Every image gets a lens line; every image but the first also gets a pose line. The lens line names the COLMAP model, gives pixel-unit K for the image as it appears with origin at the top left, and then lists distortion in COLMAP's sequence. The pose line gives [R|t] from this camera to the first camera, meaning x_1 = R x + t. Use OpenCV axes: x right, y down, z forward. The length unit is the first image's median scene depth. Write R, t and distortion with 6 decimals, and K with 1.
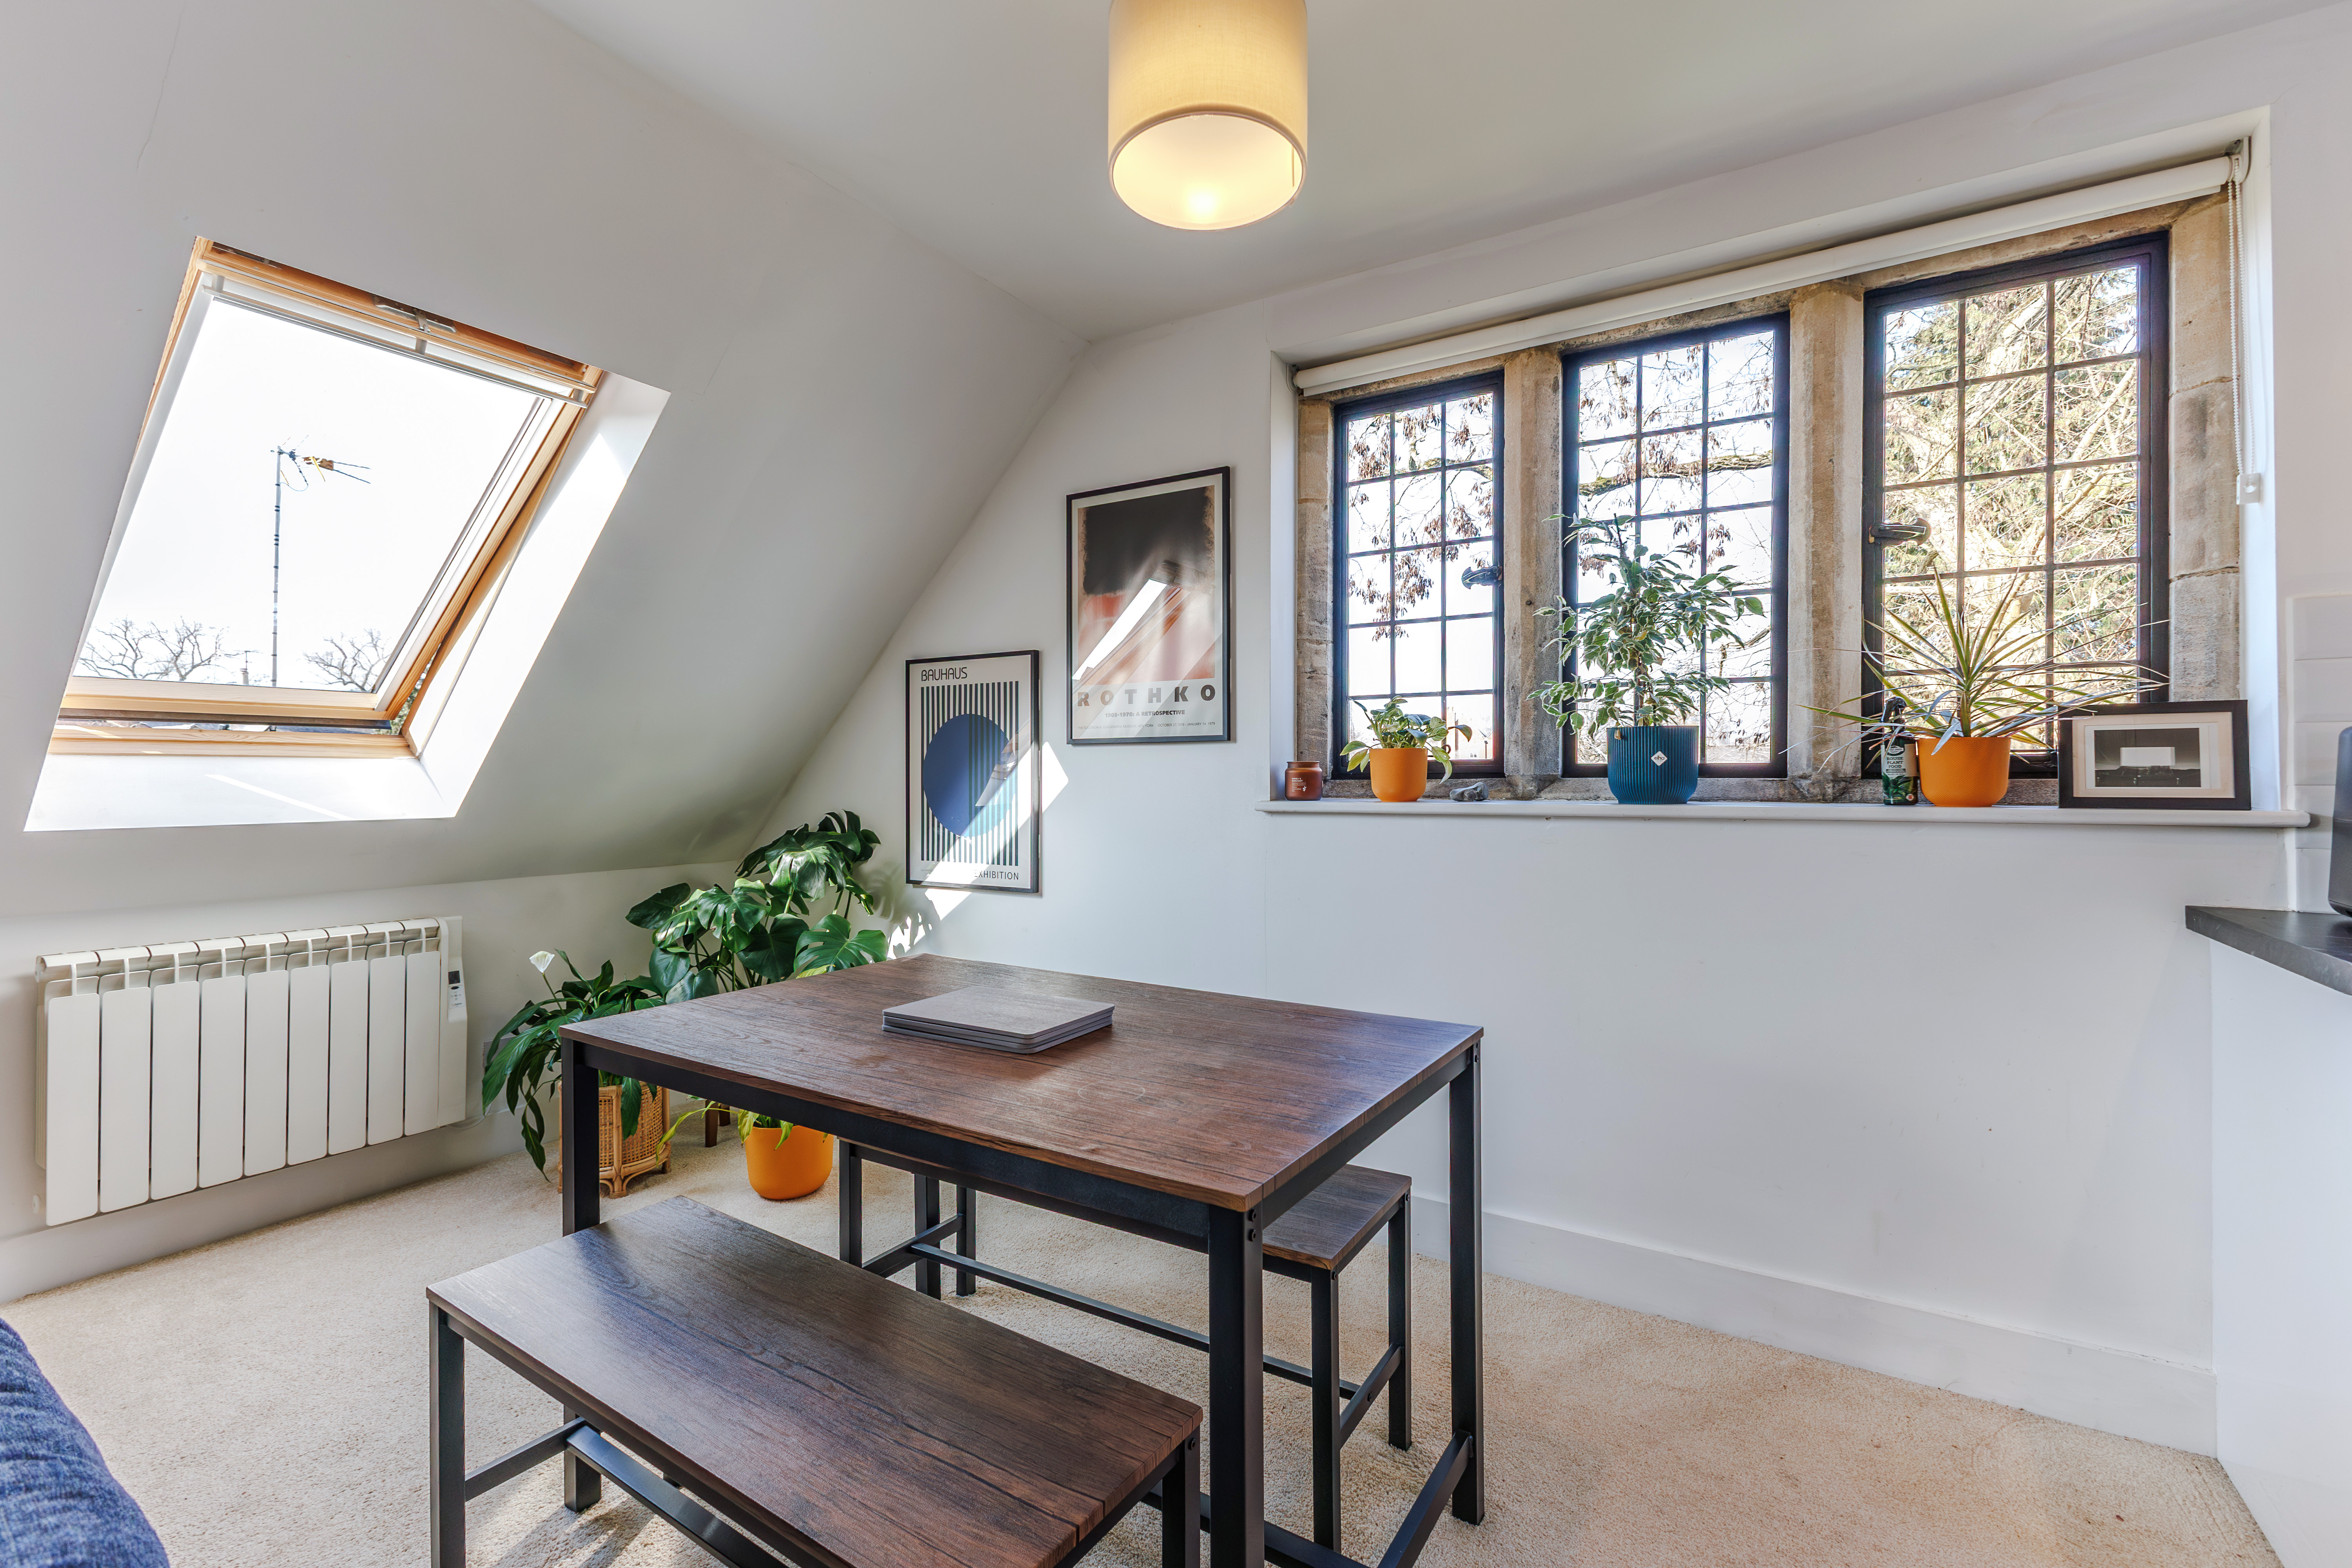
lens RADIAL K [[1015.9, 0, 1166.3], [0, 1015.9, 776.2], [0, 0, 1]] dist [0.009194, -0.003252]
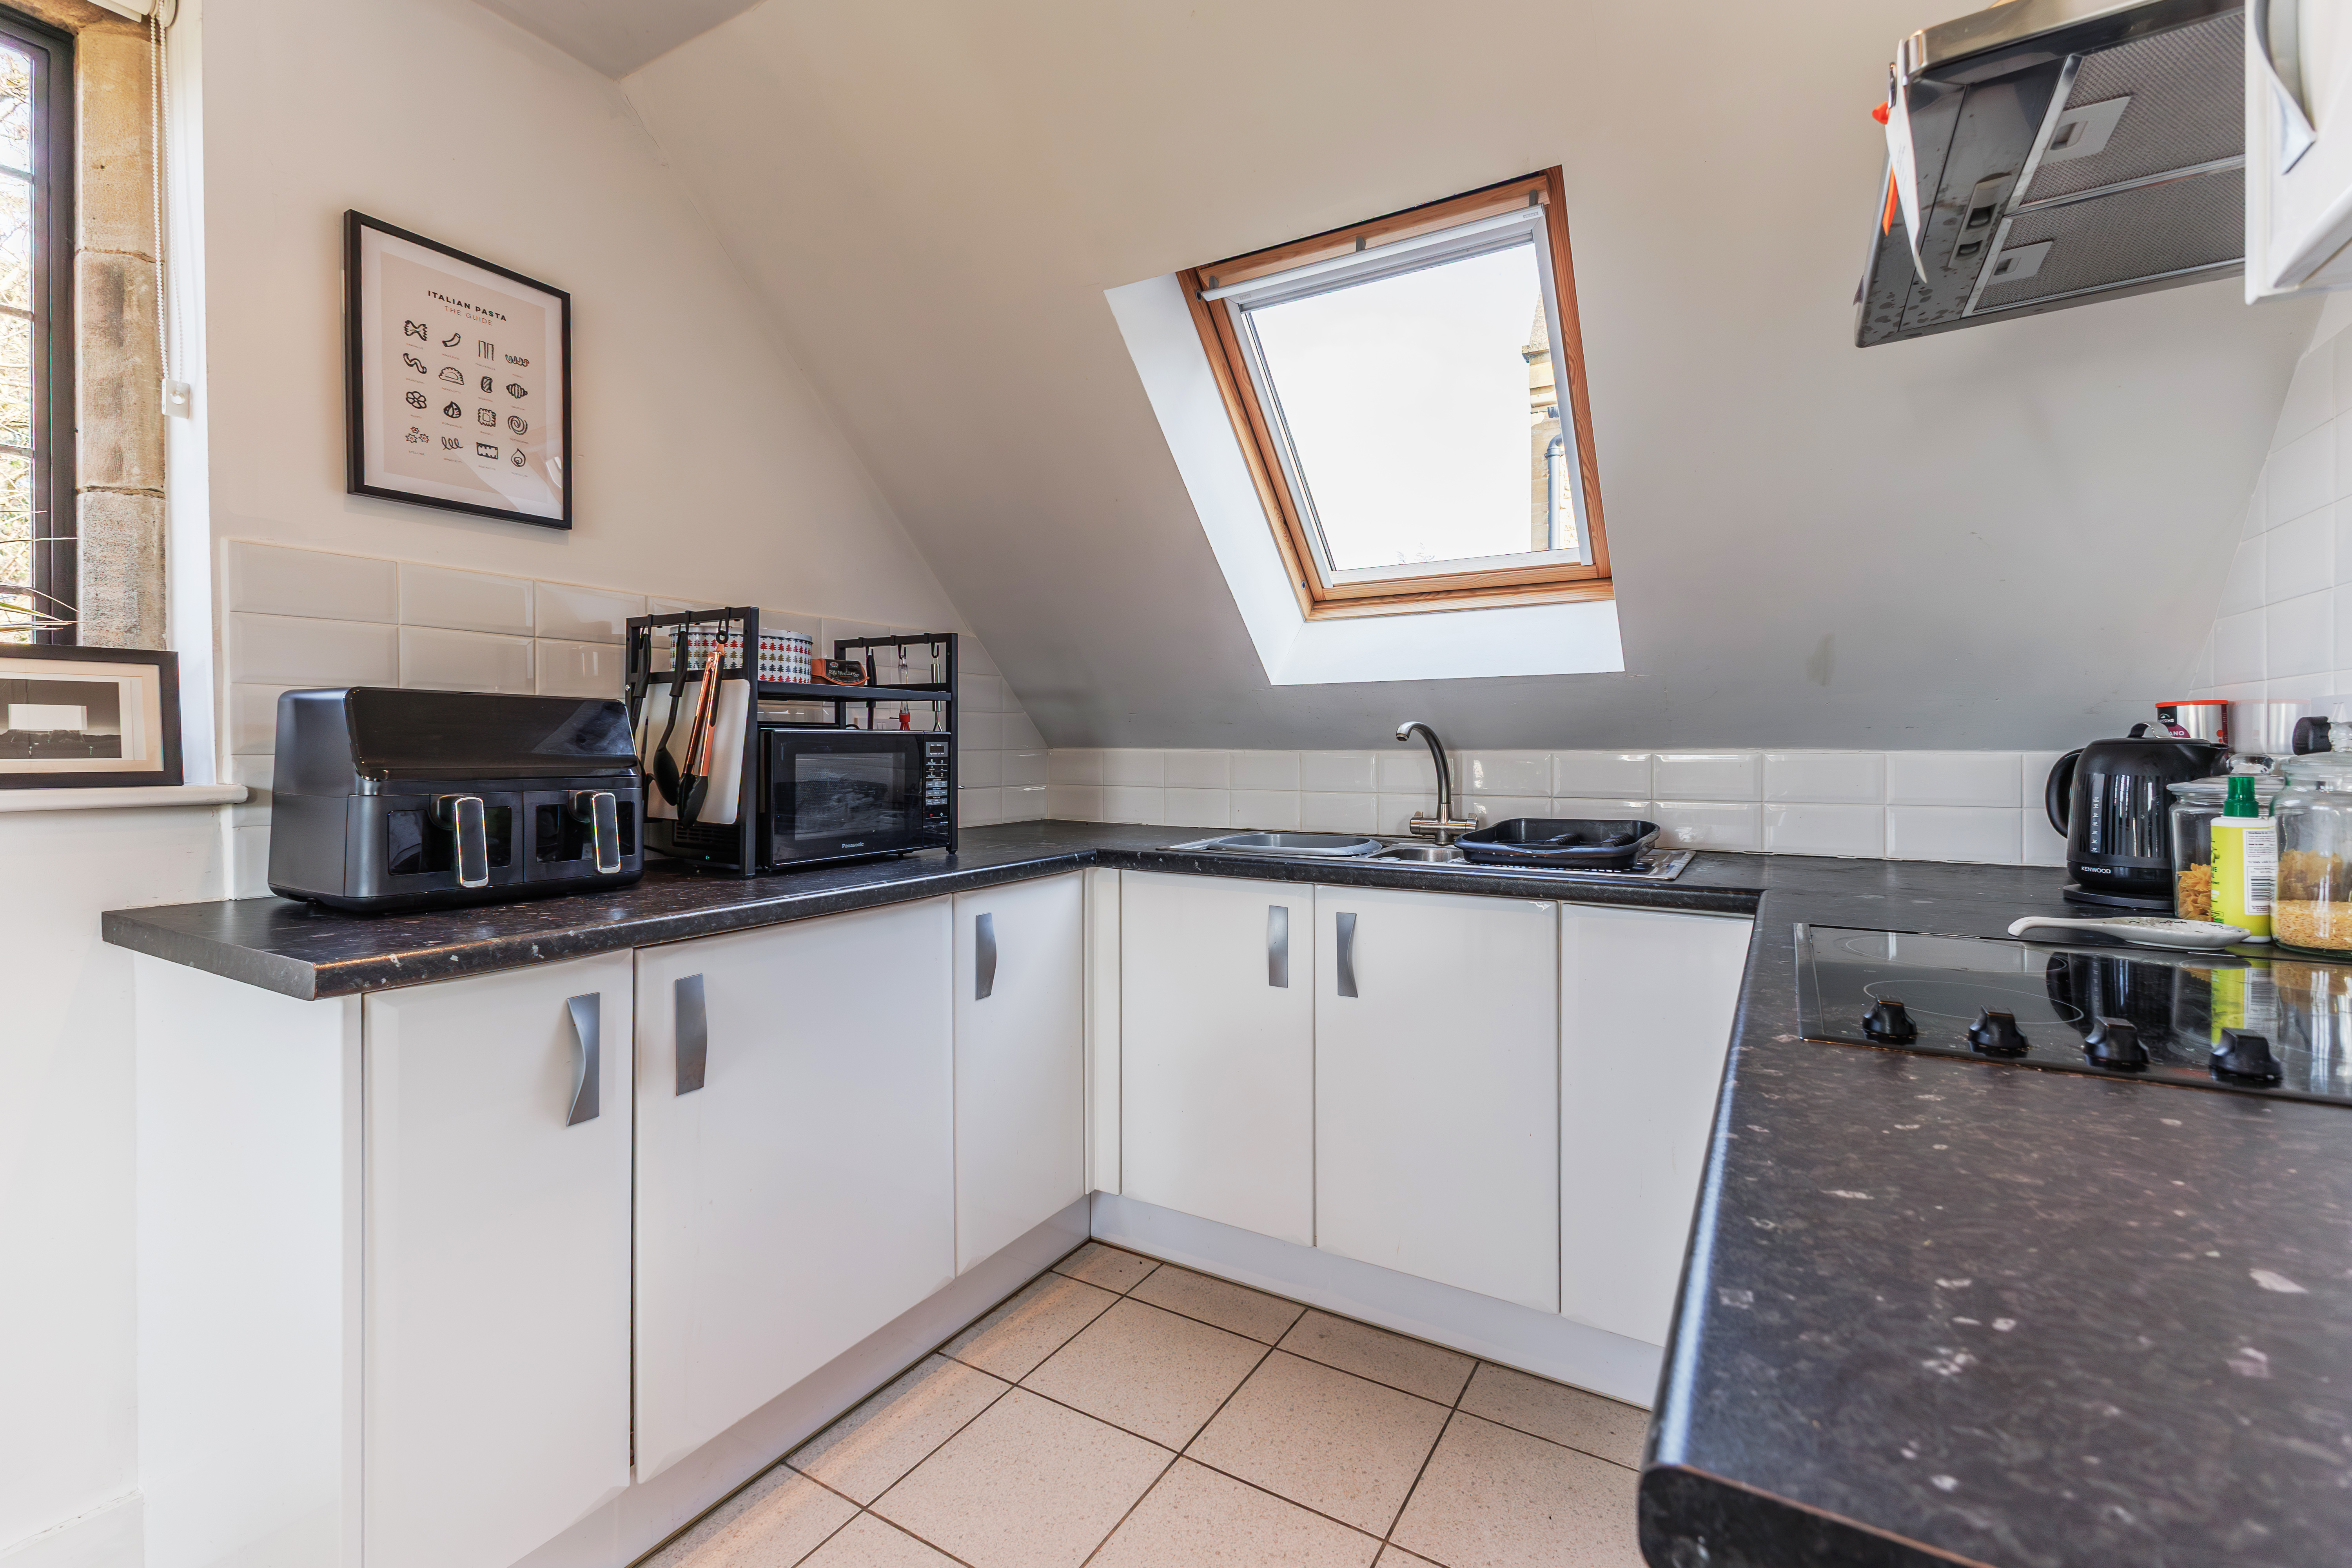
lens RADIAL K [[1015.9, 0, 1191.4], [0, 1015.9, 754.6], [0, 0, 1]] dist [0.009194, -0.003252]
pose [[-0.036940, -0.010248, 0.999265, 0.155775], [-0.006330, 0.999930, 0.010021, -0.003804], [-0.999297, -0.005955, -0.037002, 0.163724]]
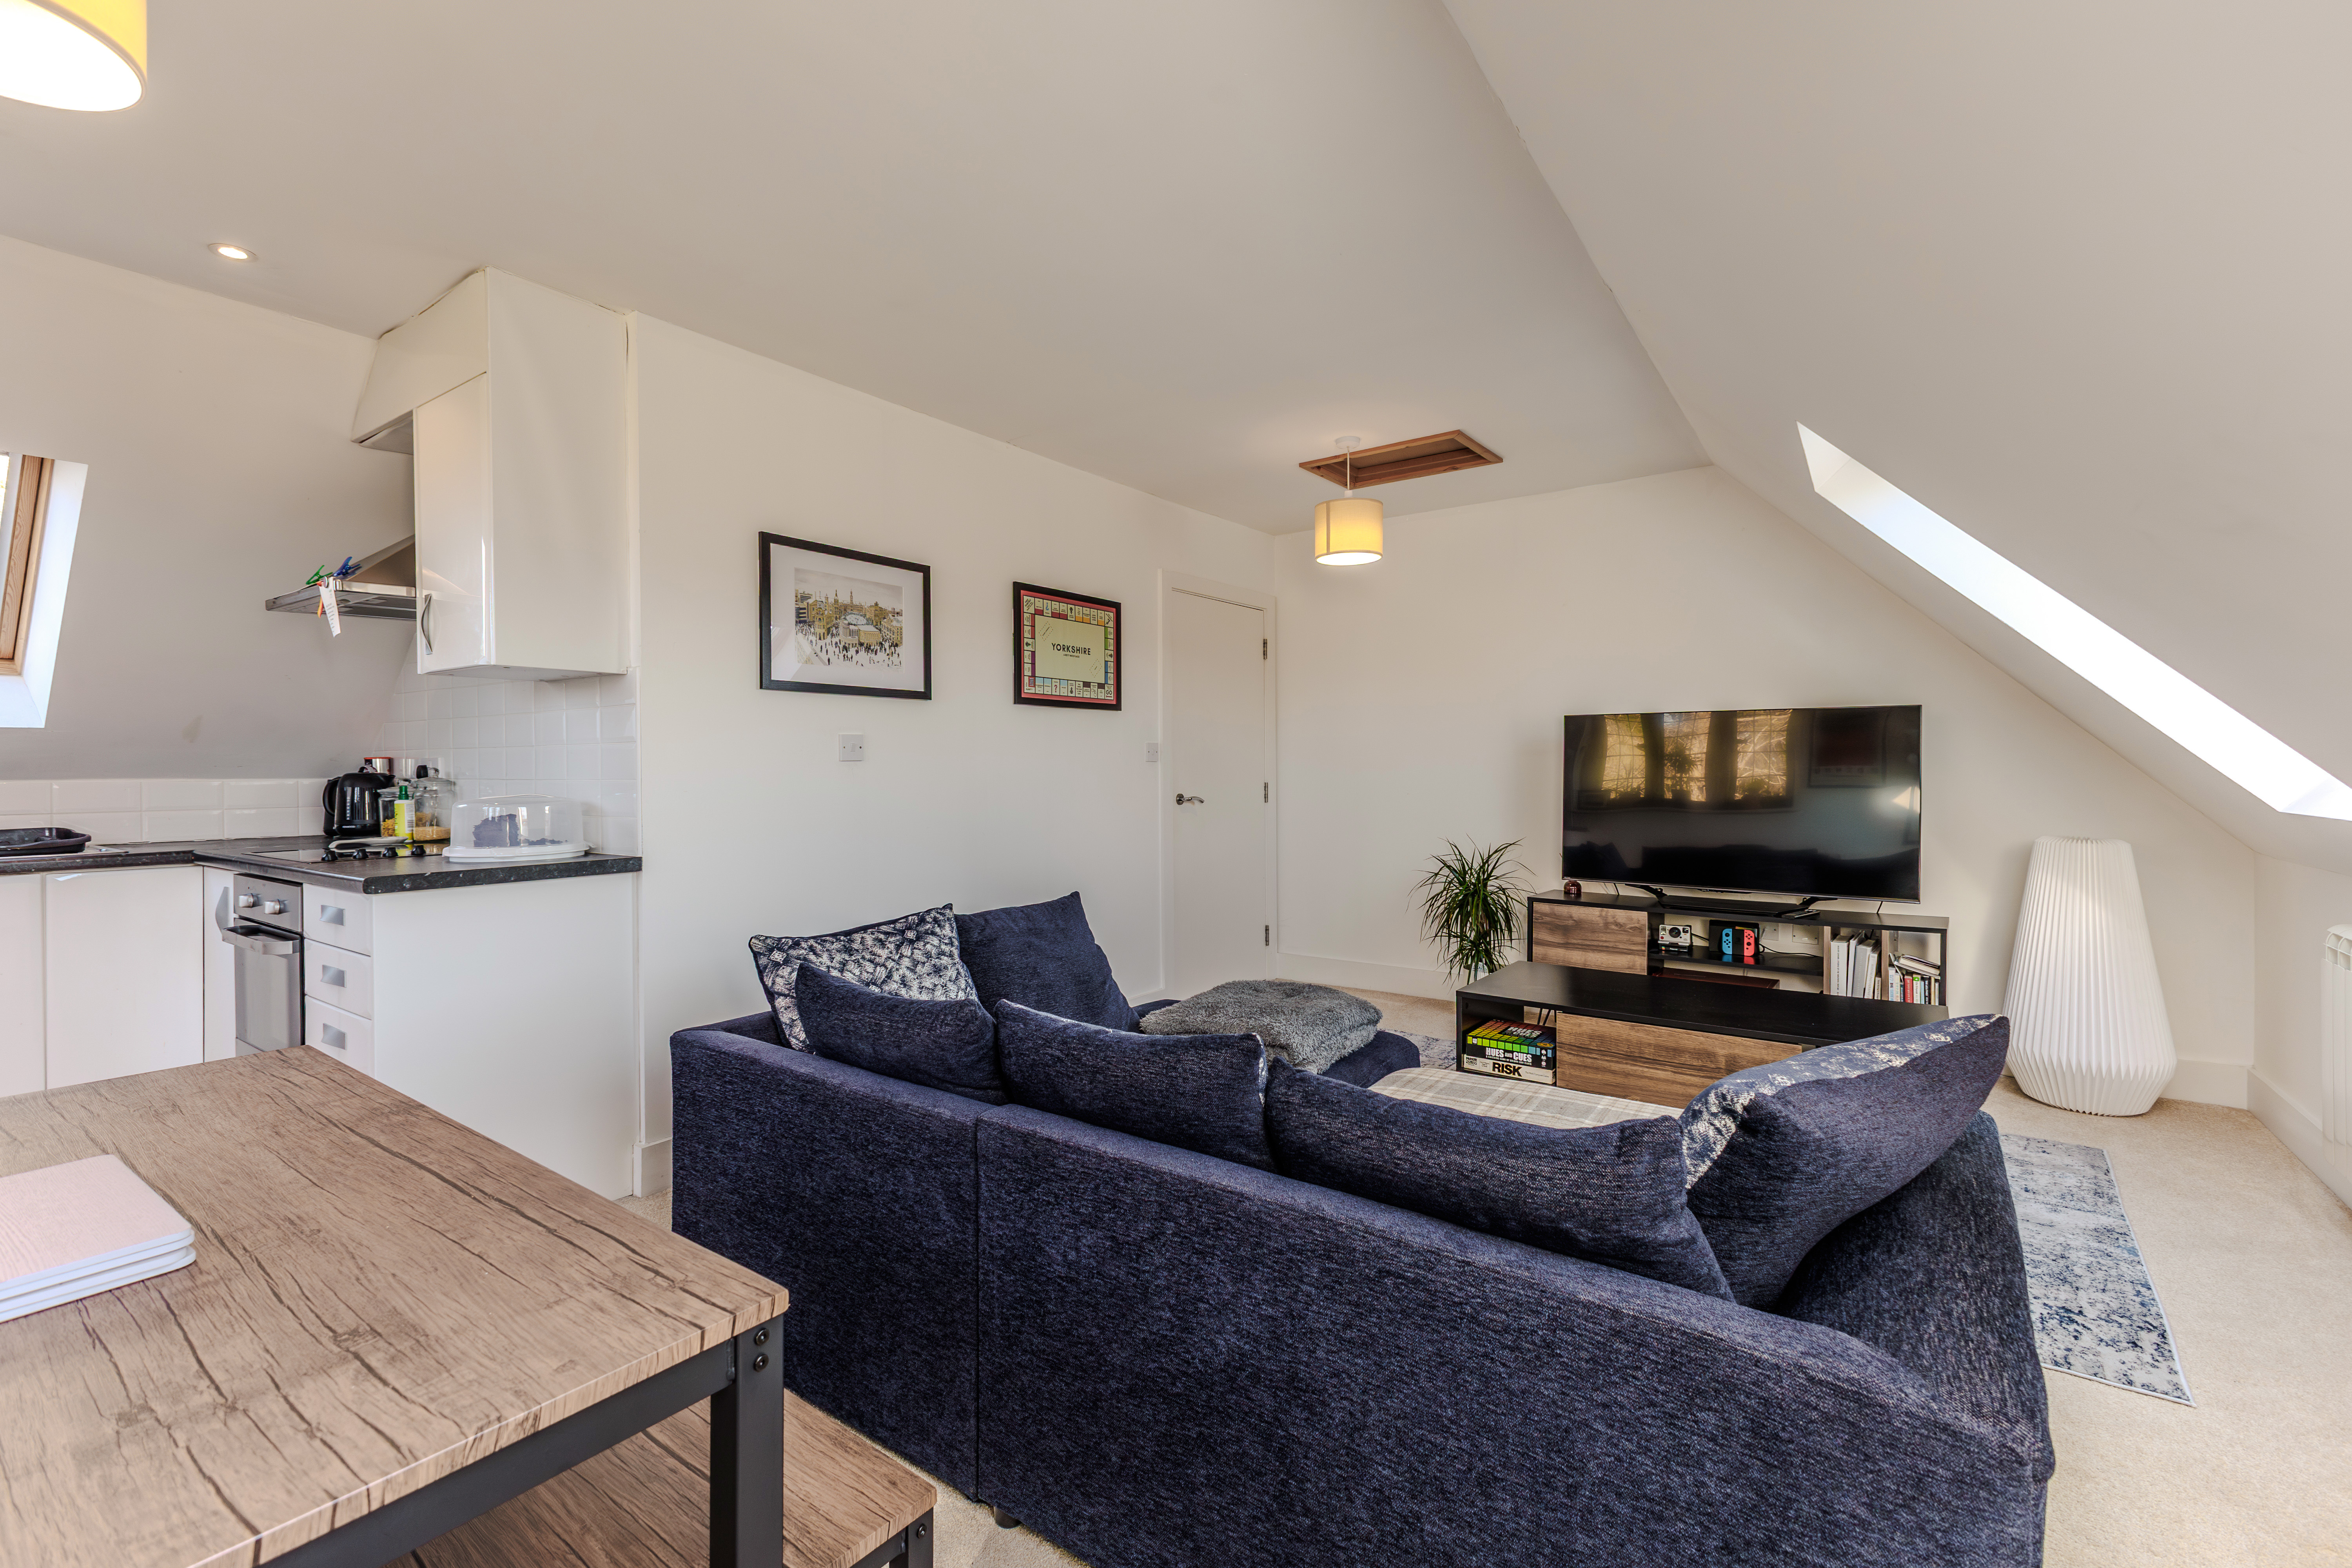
lens RADIAL K [[1015.9, 0, 1157.0], [0, 1015.9, 779.8], [0, 0, 1]] dist [0.009194, -0.003252]
pose [[-0.998460, 0.001605, 0.055446, -0.534075], [0.001814, 0.999991, 0.003727, -0.003893], [-0.055440, 0.003822, -0.998455, 1.046772]]
